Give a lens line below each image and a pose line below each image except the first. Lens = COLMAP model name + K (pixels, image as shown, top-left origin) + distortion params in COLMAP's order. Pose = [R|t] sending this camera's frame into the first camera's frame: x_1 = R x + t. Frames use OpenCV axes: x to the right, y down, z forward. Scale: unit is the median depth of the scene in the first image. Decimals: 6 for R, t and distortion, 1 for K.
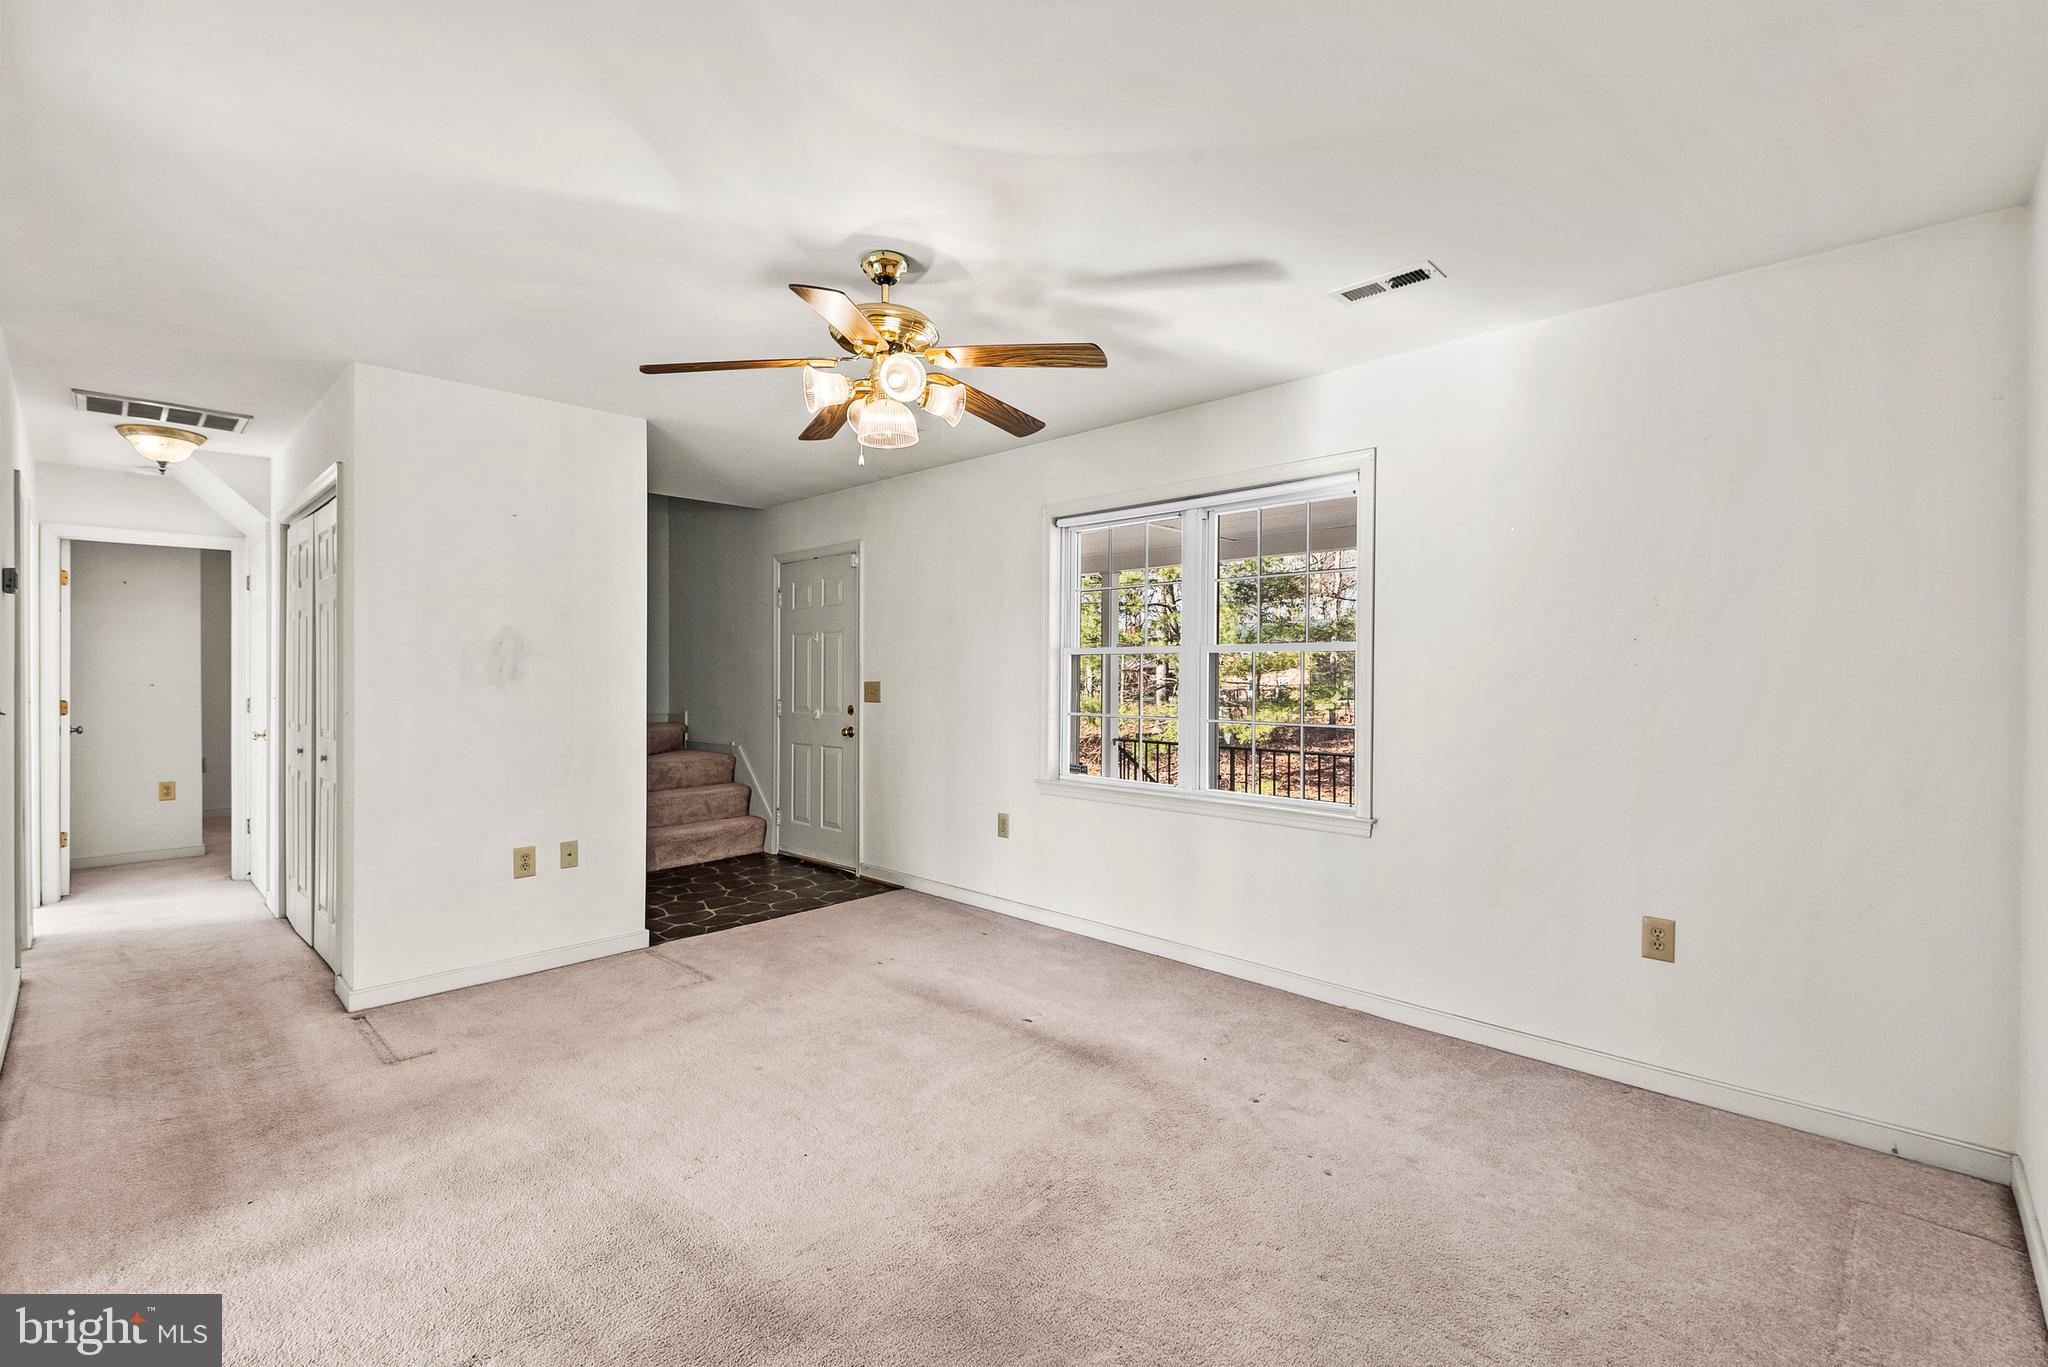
lens RADIAL K [[894.7, 0, 1022.9], [0, 894.7, 699.5], [0, 0, 1]] dist [-0.005137, -0.000713]
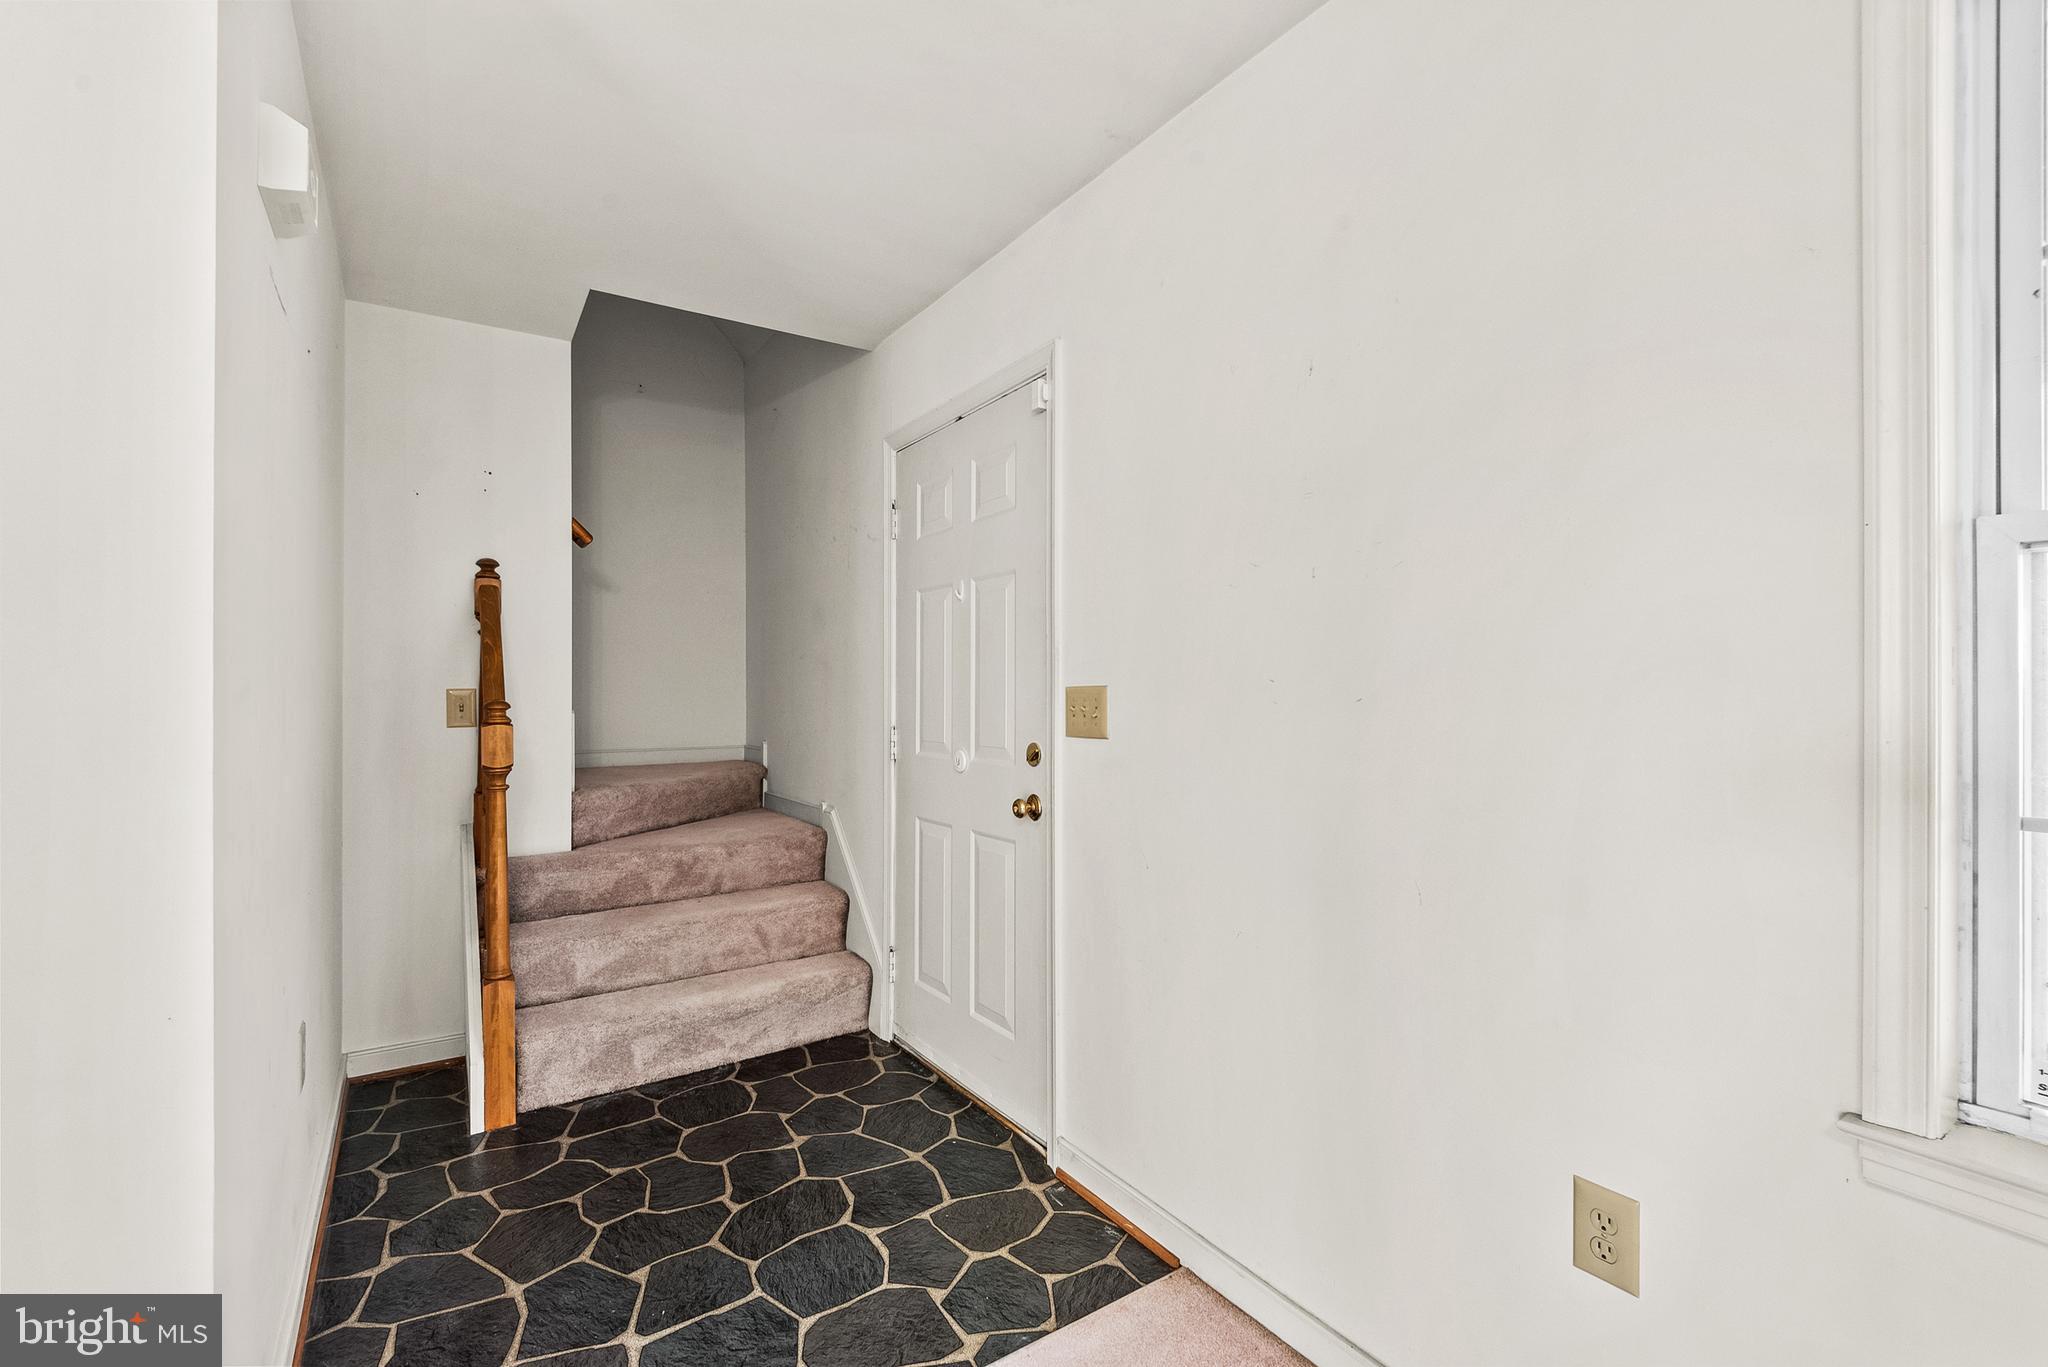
lens RADIAL K [[894.7, 0, 1022.9], [0, 894.7, 699.5], [0, 0, 1]] dist [-0.005137, -0.000713]
pose [[0.976638, -0.005328, -0.214827, -0.097832], [0.002147, 0.999885, -0.015038, -0.007273], [0.214882, 0.014225, 0.976536, 0.537965]]
